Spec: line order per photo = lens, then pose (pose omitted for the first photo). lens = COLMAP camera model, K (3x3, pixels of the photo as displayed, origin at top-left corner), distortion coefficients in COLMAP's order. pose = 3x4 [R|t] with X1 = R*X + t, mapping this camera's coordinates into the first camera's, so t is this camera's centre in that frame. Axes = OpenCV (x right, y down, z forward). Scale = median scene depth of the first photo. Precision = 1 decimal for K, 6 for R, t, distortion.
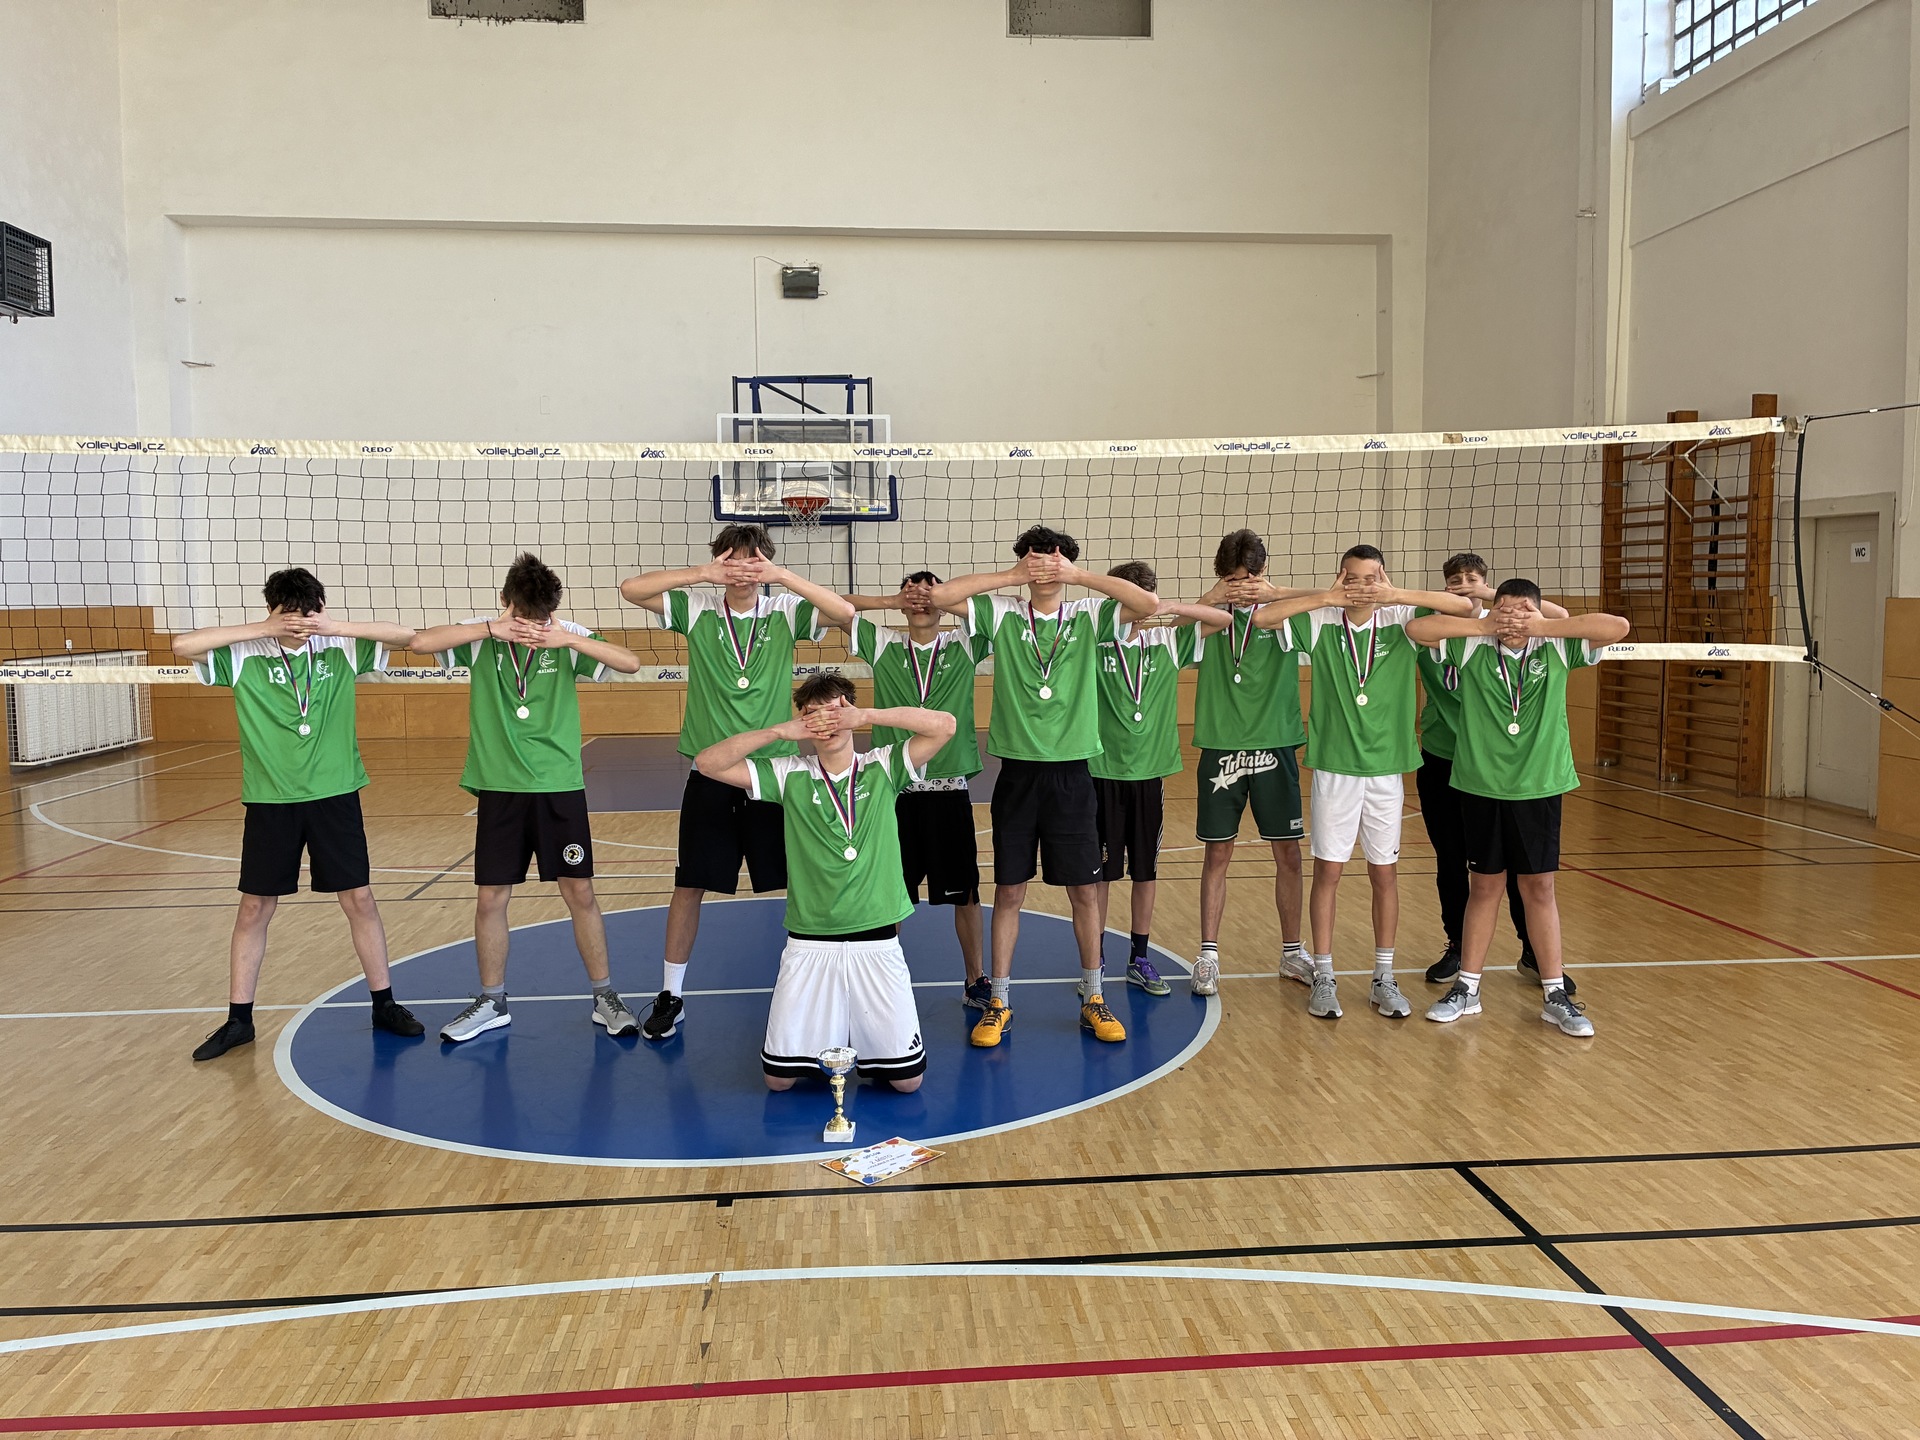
lens RADIAL K [[1457.4, 0, 957.2], [0, 1457.4, 706.6], [0, 0, 1]] dist [0.055894, -0.061487]
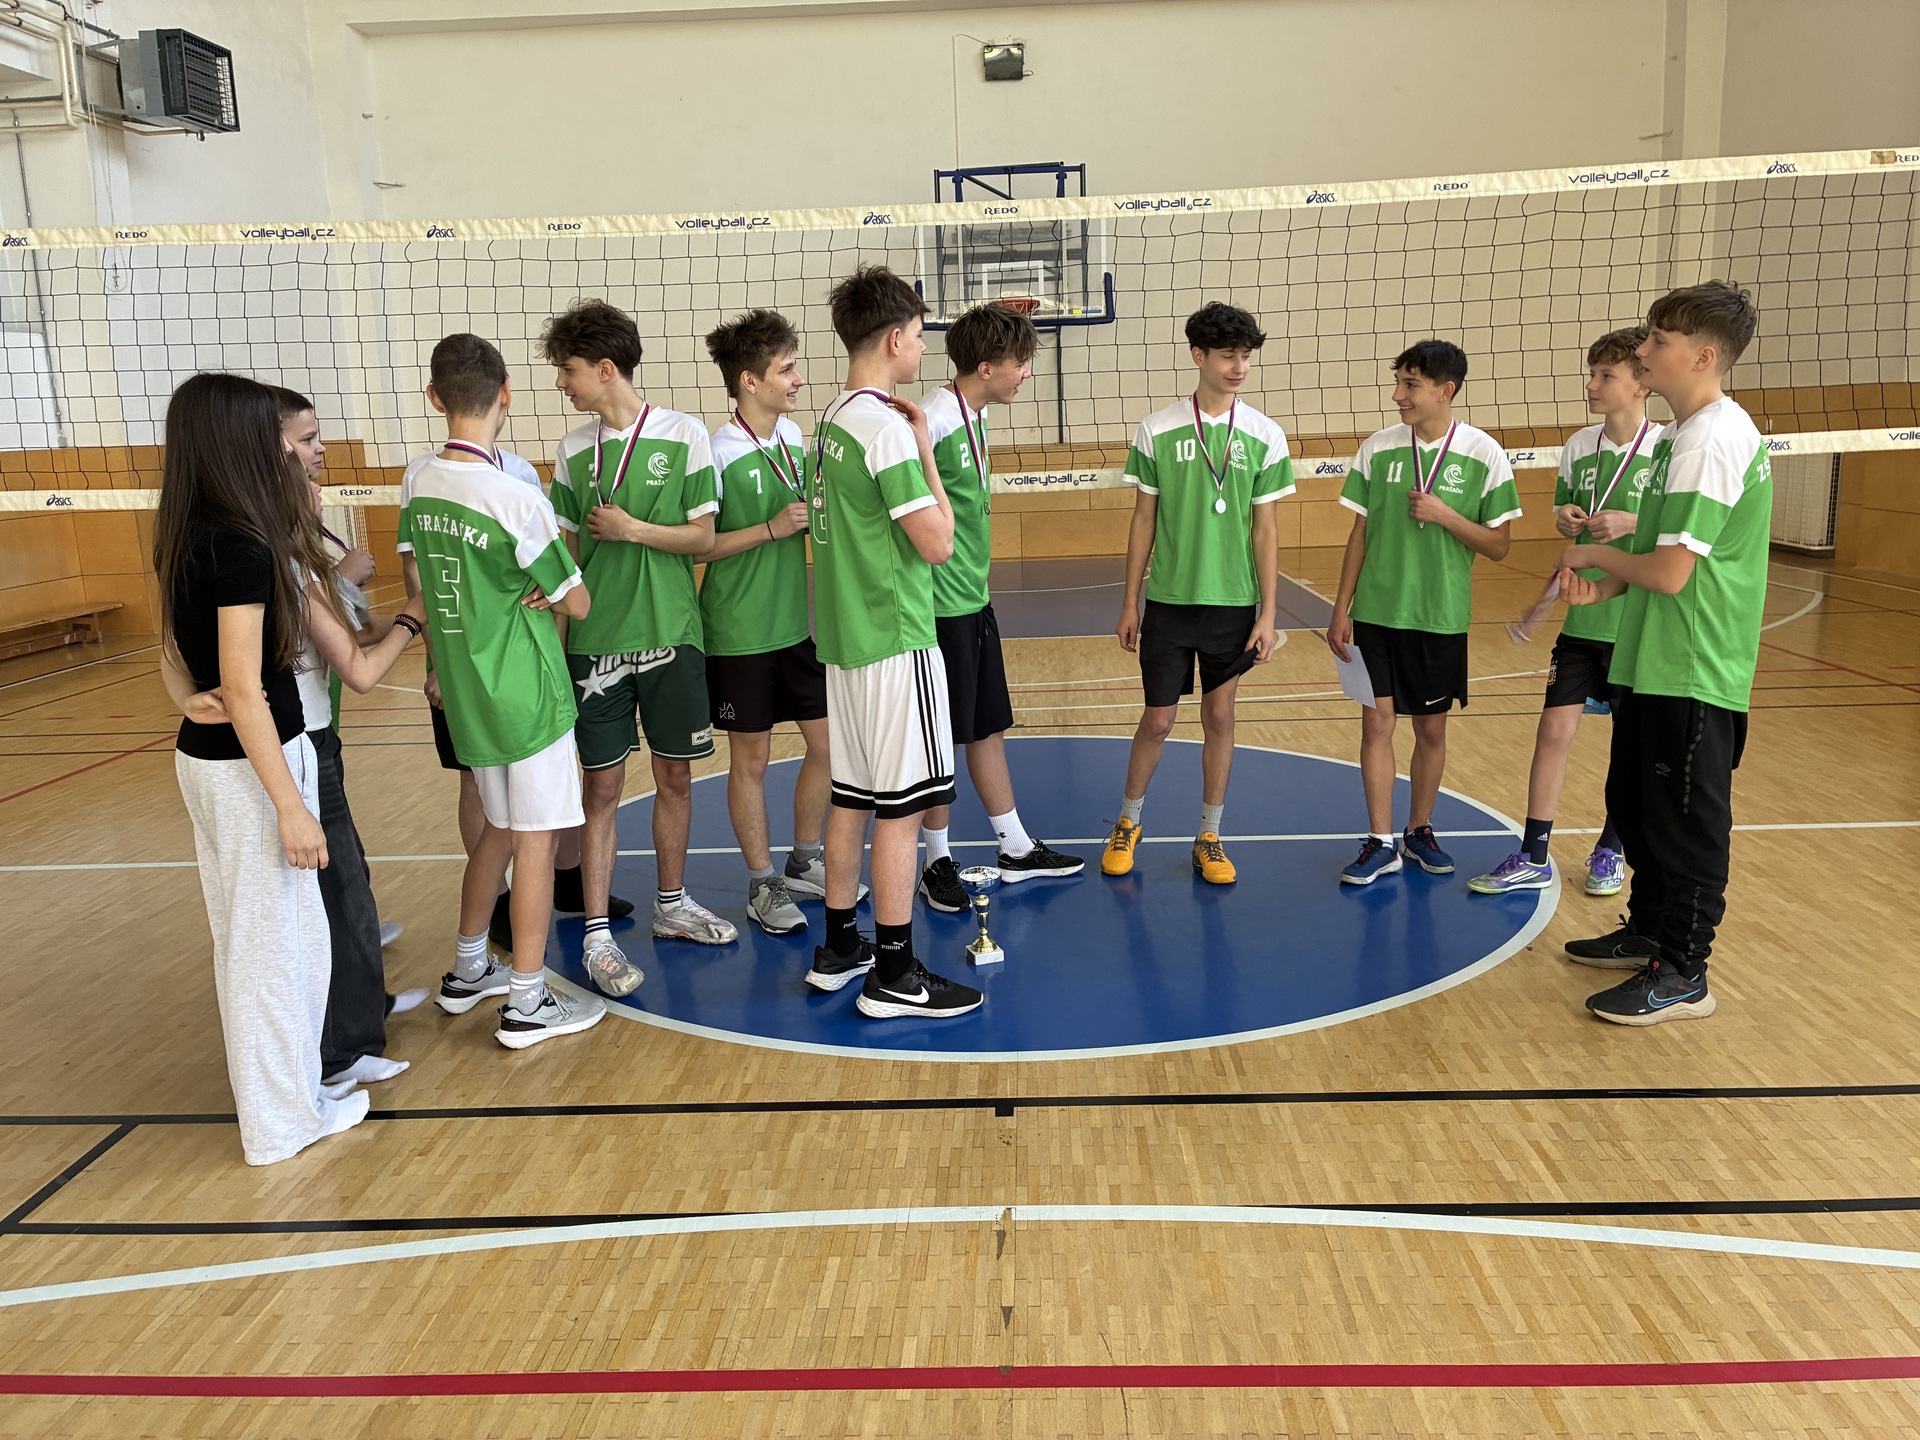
lens RADIAL K [[1457.4, 0, 958.4], [0, 1457.4, 711.6], [0, 0, 1]] dist [0.055894, -0.061487]
pose [[0.991749, -0.001486, -0.128190, -0.056527], [0.016831, 0.992786, 0.118708, 0.009690], [0.127089, -0.119887, 0.984620, 0.148800]]
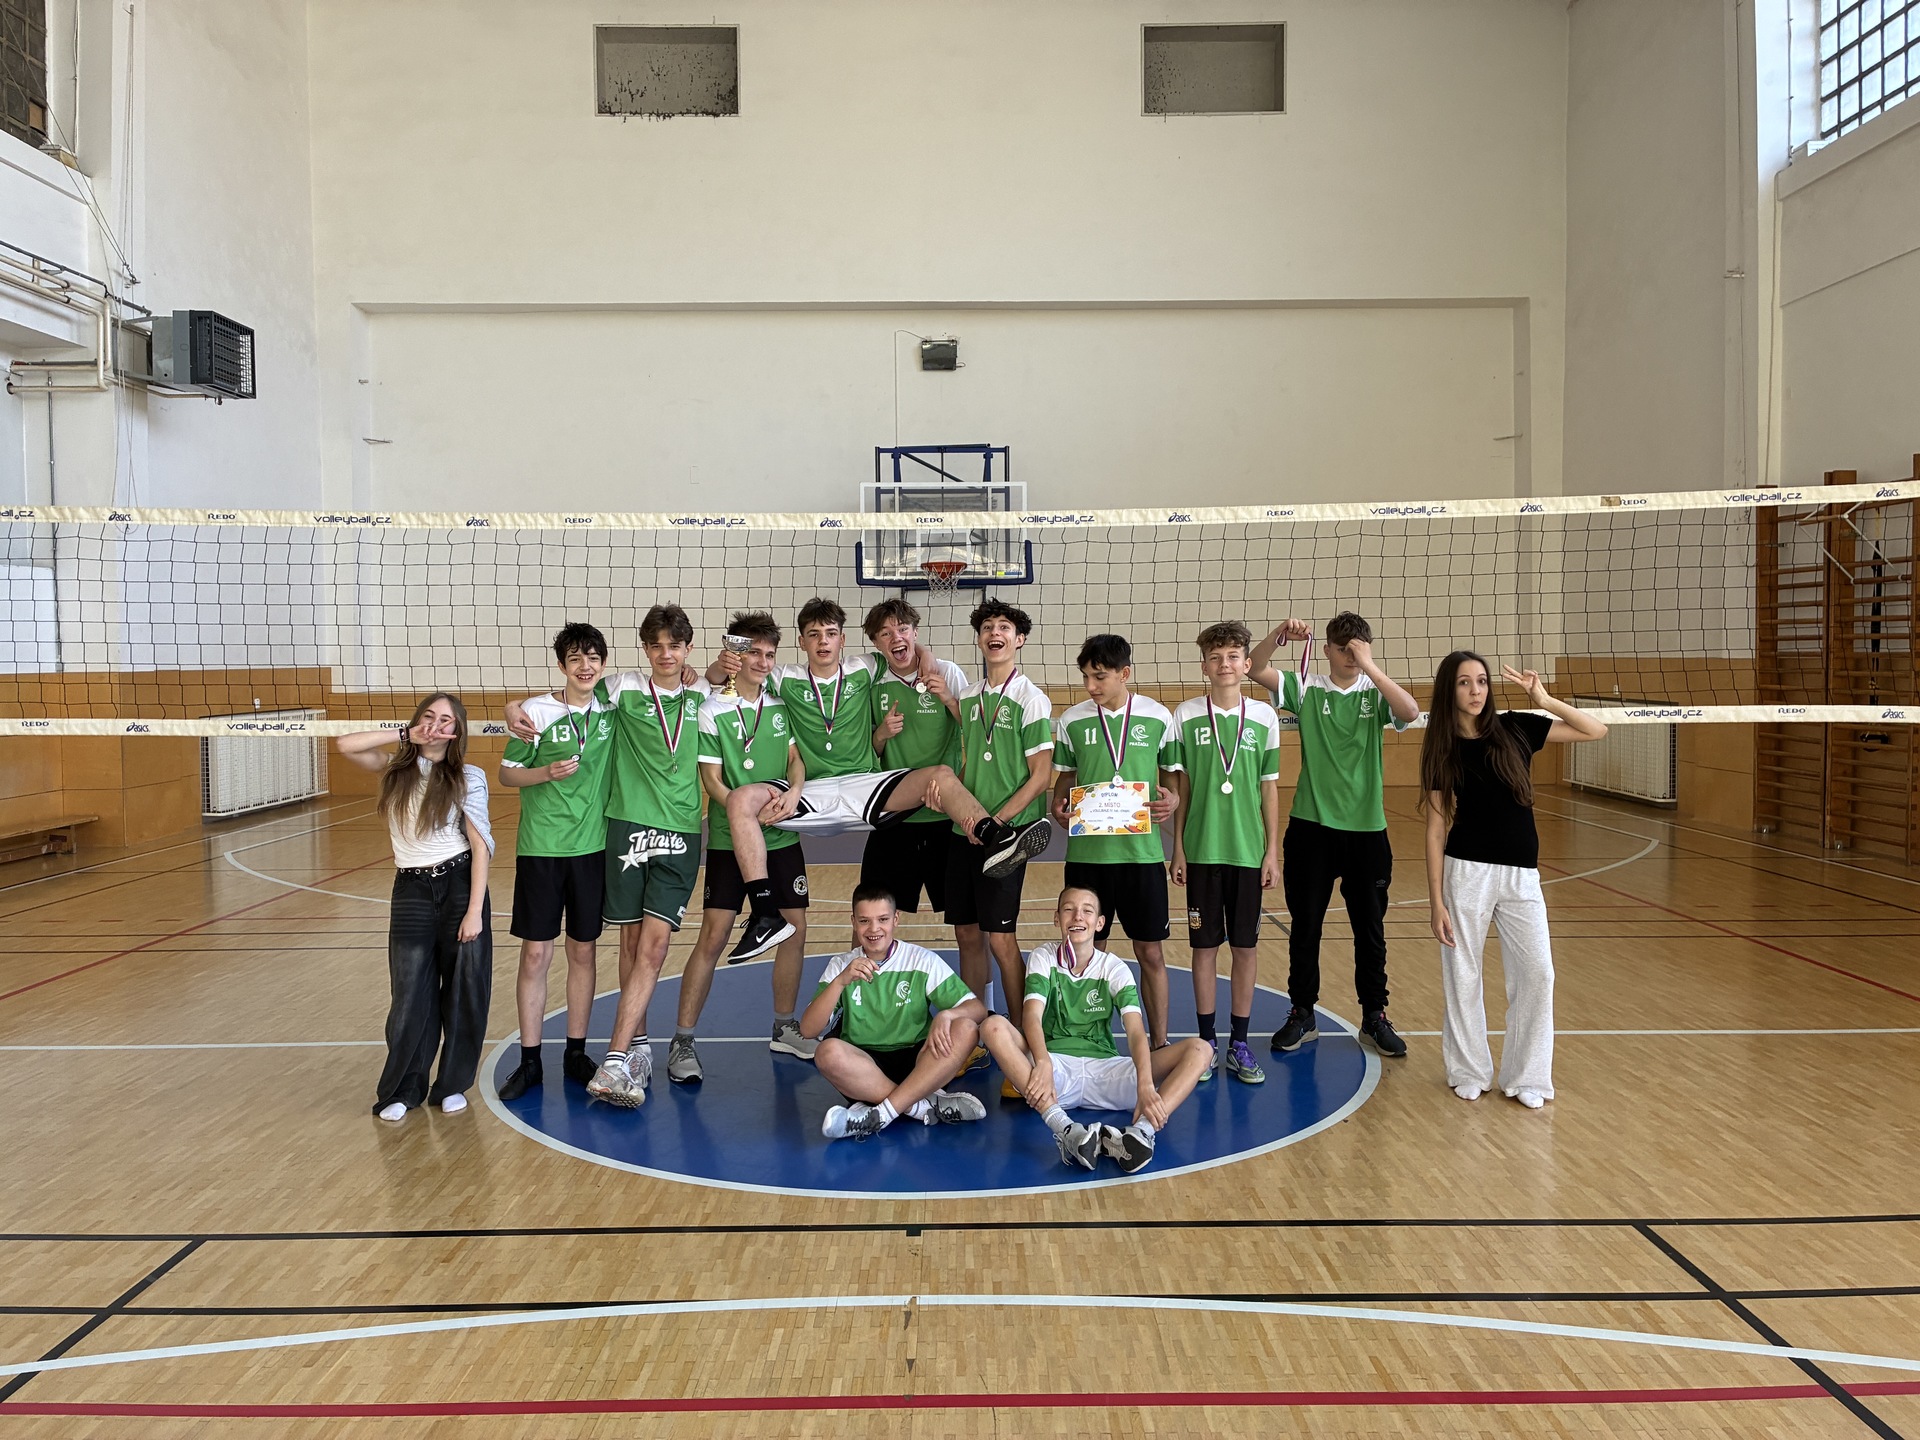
lens RADIAL K [[1457.4, 0, 957.3], [0, 1457.4, 706.0], [0, 0, 1]] dist [0.055894, -0.061487]
pose [[0.996754, 0.003348, -0.080434, -0.032367], [-0.006801, 0.999065, -0.042689, 0.004707], [0.080216, 0.043098, 0.995845, -0.043004]]
